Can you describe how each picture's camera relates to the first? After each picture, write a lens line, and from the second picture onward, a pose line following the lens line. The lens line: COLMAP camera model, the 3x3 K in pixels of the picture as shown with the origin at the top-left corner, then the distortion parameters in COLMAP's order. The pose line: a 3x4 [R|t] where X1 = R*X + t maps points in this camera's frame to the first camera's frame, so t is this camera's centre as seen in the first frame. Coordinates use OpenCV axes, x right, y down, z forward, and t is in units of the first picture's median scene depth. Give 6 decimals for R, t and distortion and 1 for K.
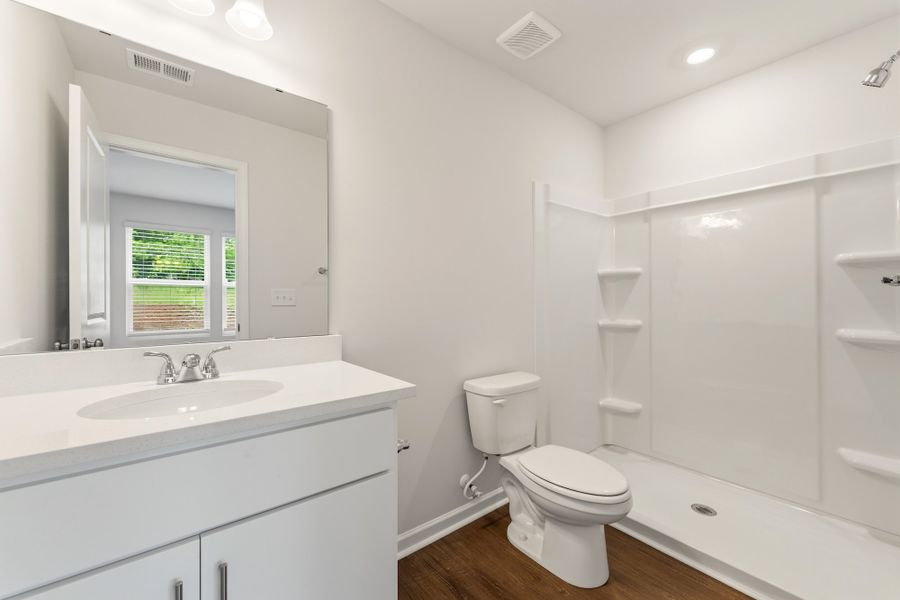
lens RADIAL K [[363.4, 0, 456.0], [0, 363.4, 307.4], [0, 0, 1]] dist [-0.000439, -0.000009]
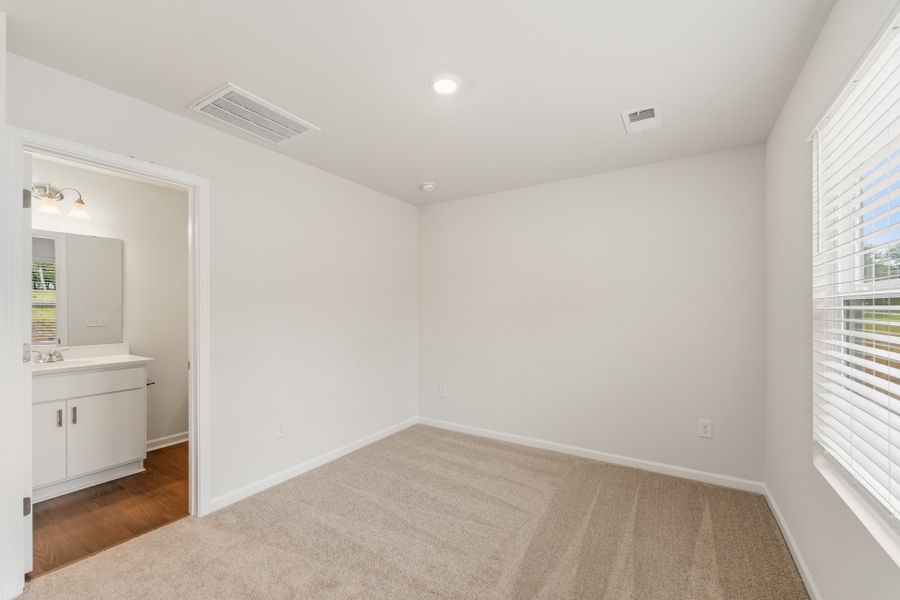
lens RADIAL K [[363.4, 0, 456.0], [0, 363.4, 307.4], [0, 0, 1]] dist [-0.000439, -0.000009]
pose [[0.942602, -0.000117, 0.333919, 1.152426], [0.004383, 0.999918, -0.012021, -0.146459], [-0.333891, 0.012794, 0.942525, -2.458654]]
